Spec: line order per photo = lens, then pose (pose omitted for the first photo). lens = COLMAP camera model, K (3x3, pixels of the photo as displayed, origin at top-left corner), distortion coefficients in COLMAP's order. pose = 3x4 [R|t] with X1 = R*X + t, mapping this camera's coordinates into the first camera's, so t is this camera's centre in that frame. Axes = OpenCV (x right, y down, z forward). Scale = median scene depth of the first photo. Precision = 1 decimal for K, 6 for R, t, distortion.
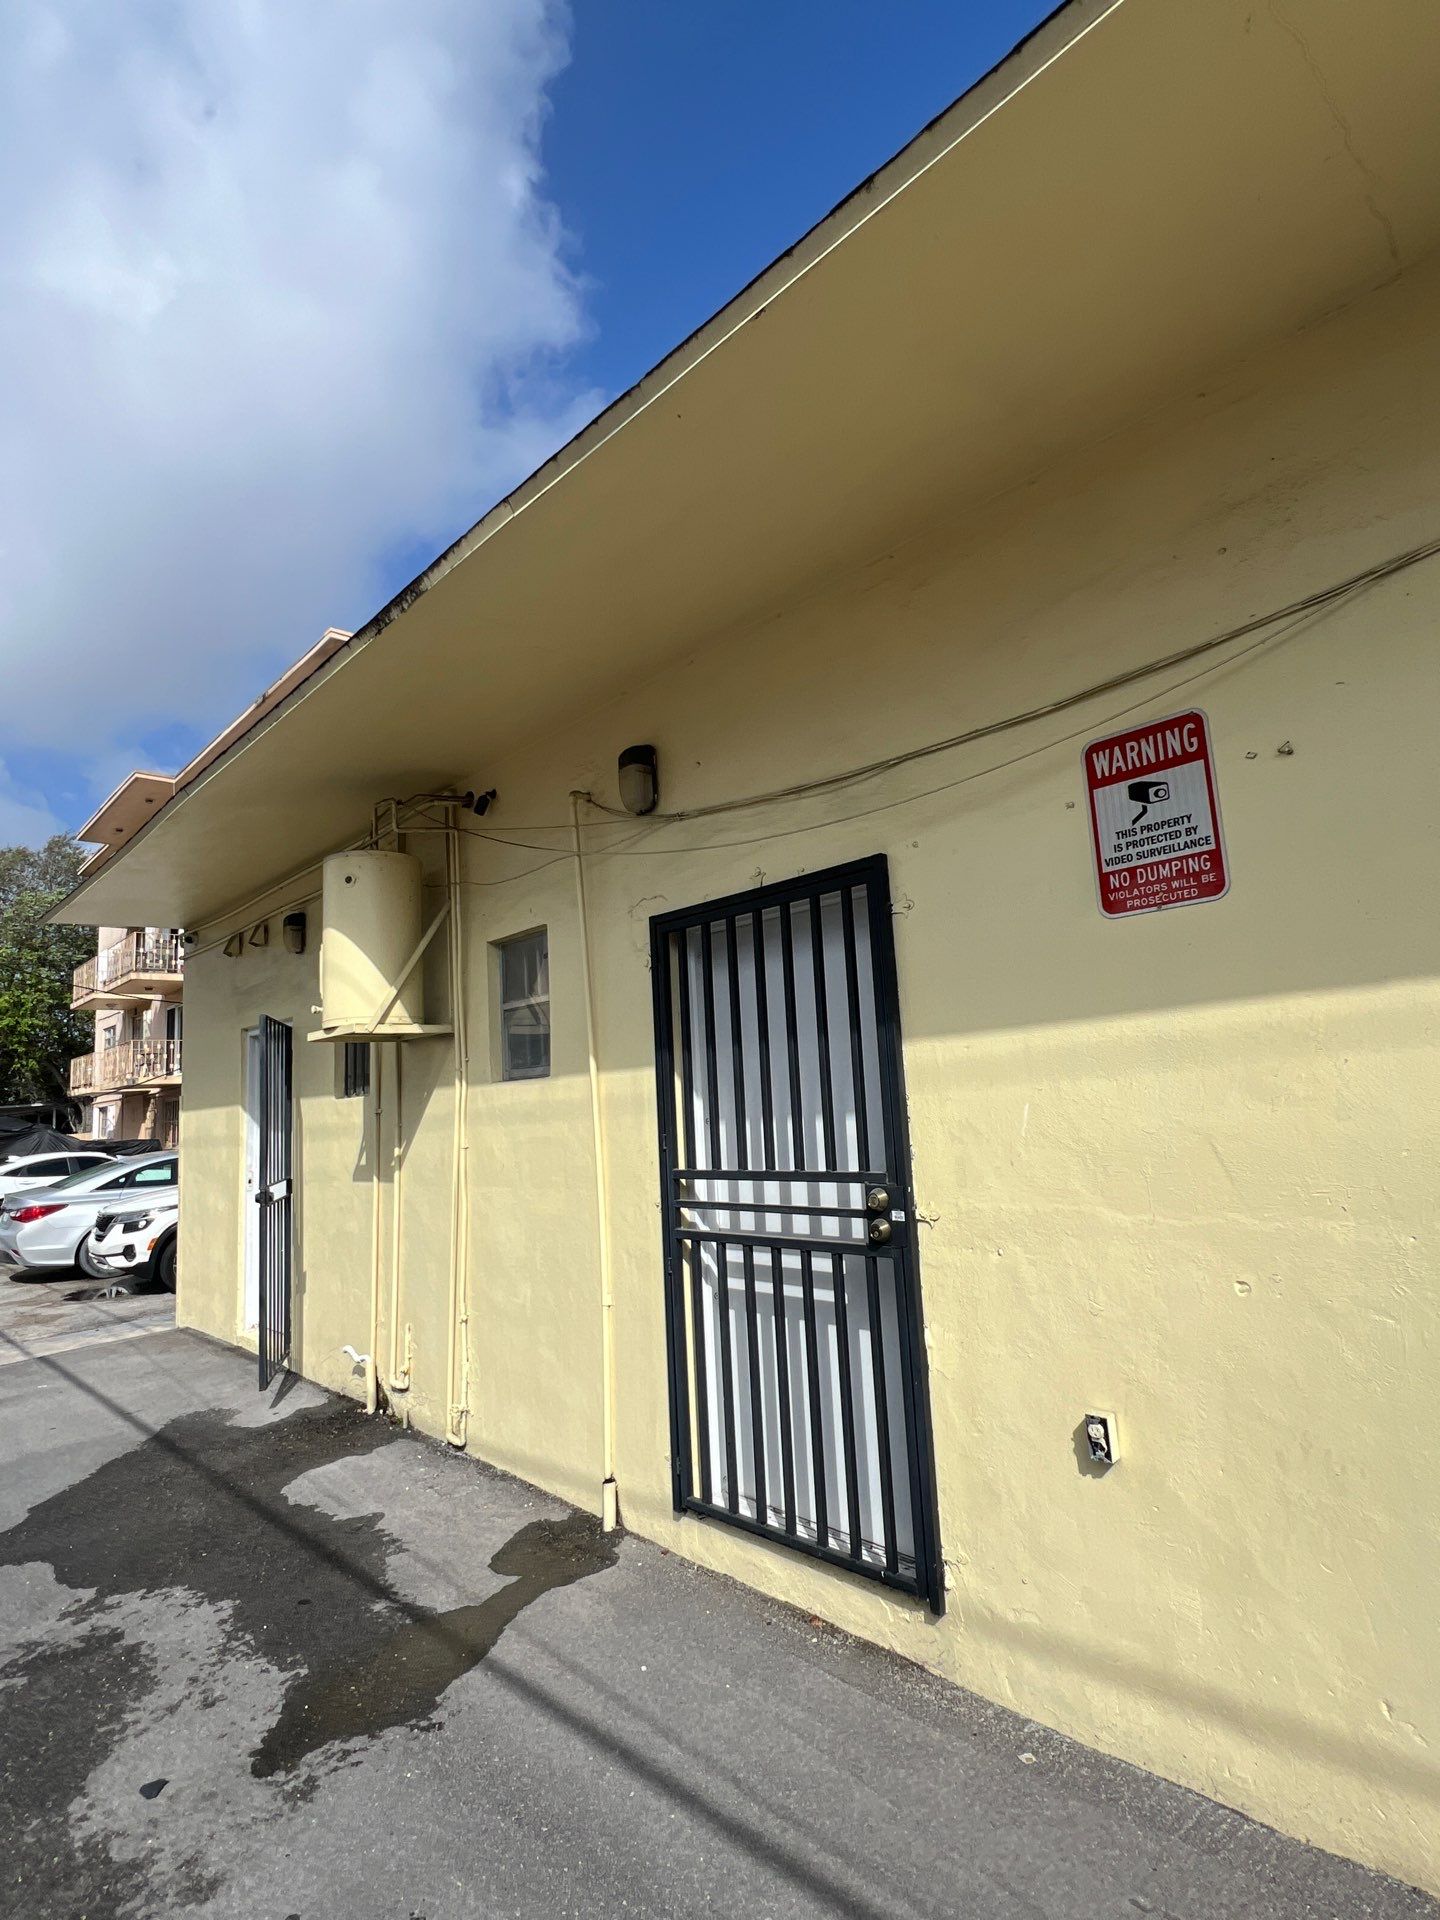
lens RADIAL K [[1004.0, 0, 720.0], [0, 1004.0, 960.0], [0, 0, 1]] dist [-0.000485, -0.000084]
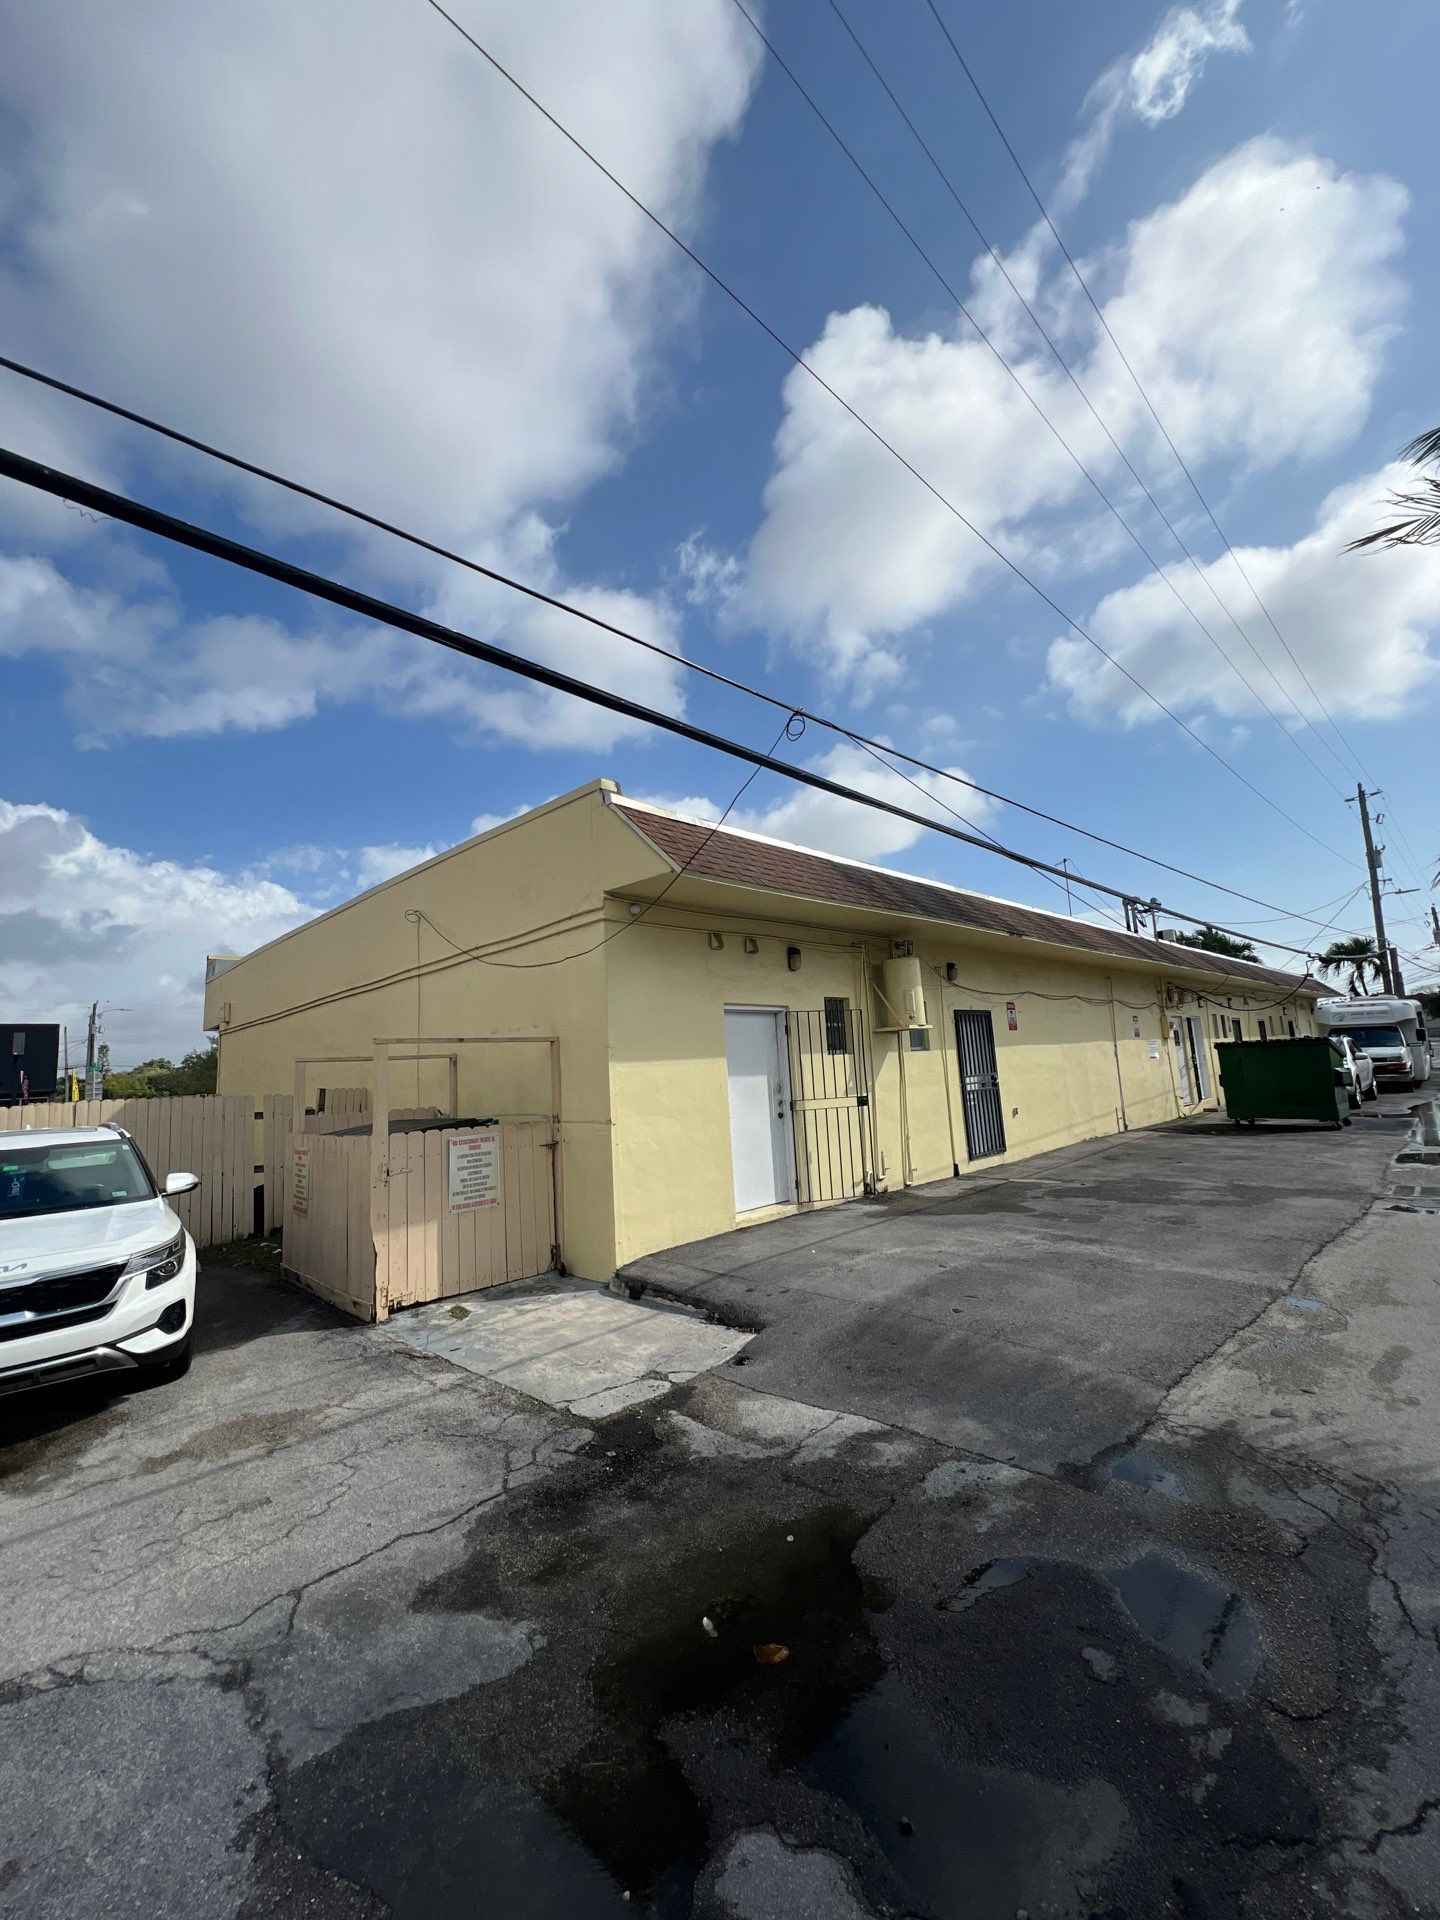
lens RADIAL K [[765.7, 0, 717.1], [0, 765.7, 961.1], [0, 0, 1]] dist [-0.000588, -0.000116]
pose [[-0.030172, 0.195635, 0.980213, -2.830396], [-0.081776, 0.976888, -0.197488, 0.409906], [-0.996194, -0.086117, -0.013476, 1.899560]]
